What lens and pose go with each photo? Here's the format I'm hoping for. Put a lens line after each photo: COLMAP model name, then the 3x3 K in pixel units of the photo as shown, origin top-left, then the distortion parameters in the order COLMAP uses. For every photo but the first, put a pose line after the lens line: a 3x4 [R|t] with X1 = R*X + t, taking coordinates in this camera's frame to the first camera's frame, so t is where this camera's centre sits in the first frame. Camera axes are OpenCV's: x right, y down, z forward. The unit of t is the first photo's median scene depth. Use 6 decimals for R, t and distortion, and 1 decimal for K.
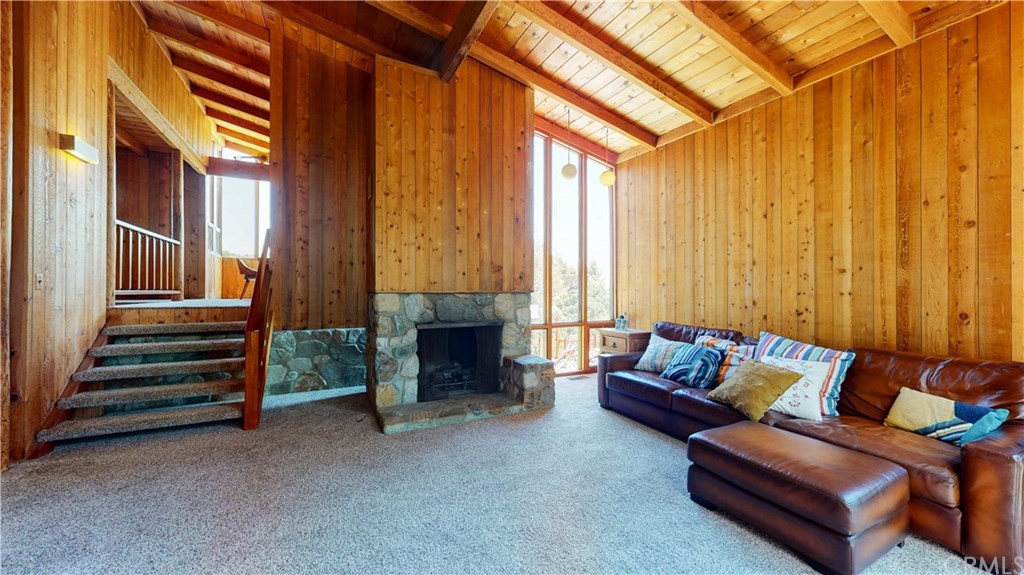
lens RADIAL K [[375.2, 0, 512.0], [0, 375.2, 287.5], [0, 0, 1]] dist [0.000718, -0.000044]
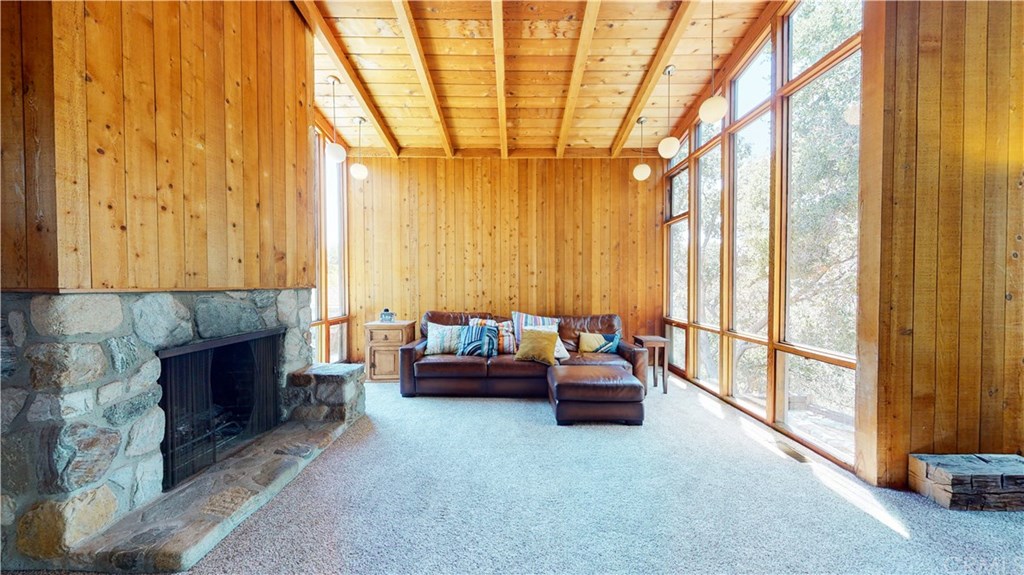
lens RADIAL K [[324.5, 0, 512.0], [0, 324.5, 287.5], [0, 0, 1]] dist [-0.000083, 0.000010]
pose [[0.456733, -0.012801, 0.889512, -0.433872], [-0.004330, 0.999853, 0.016613, -0.001778], [-0.889593, -0.011439, 0.456610, 0.338201]]
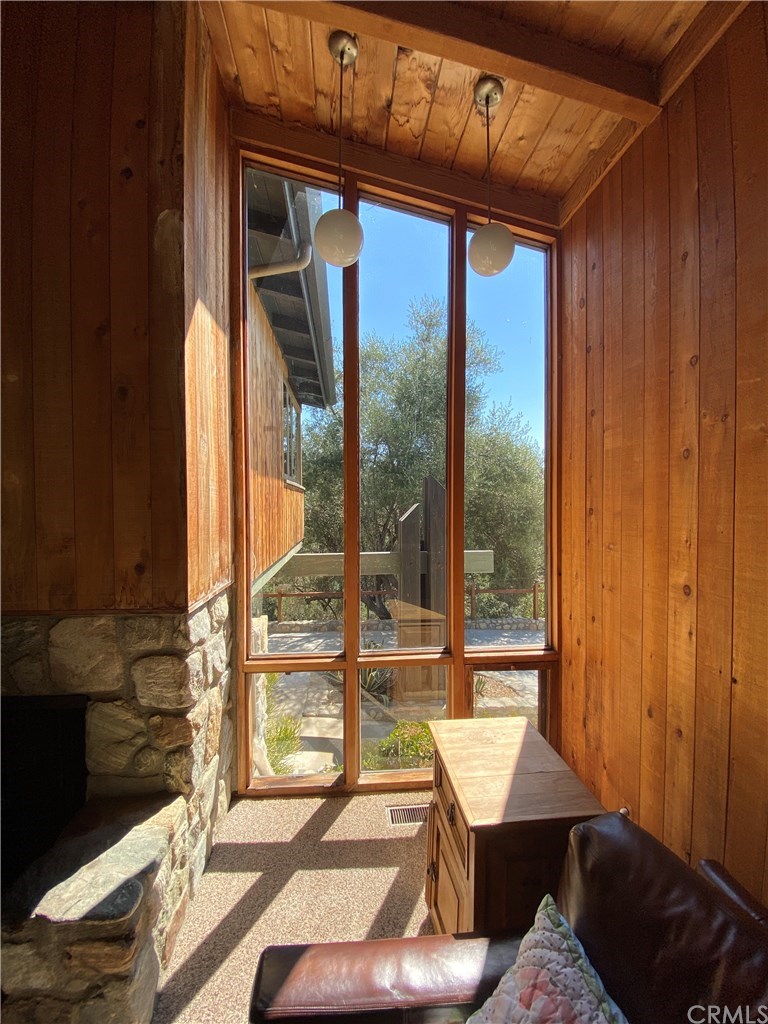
lens RADIAL K [[416.6, 0, 384.0], [0, 416.6, 512.0], [0, 0, 1]] dist [-0.000289, -0.000038]
pose [[0.930611, 0.004084, -0.365988, 0.403888], [0.005645, 0.999659, 0.025510, -0.096132], [0.365967, -0.025806, 0.930270, 0.833025]]
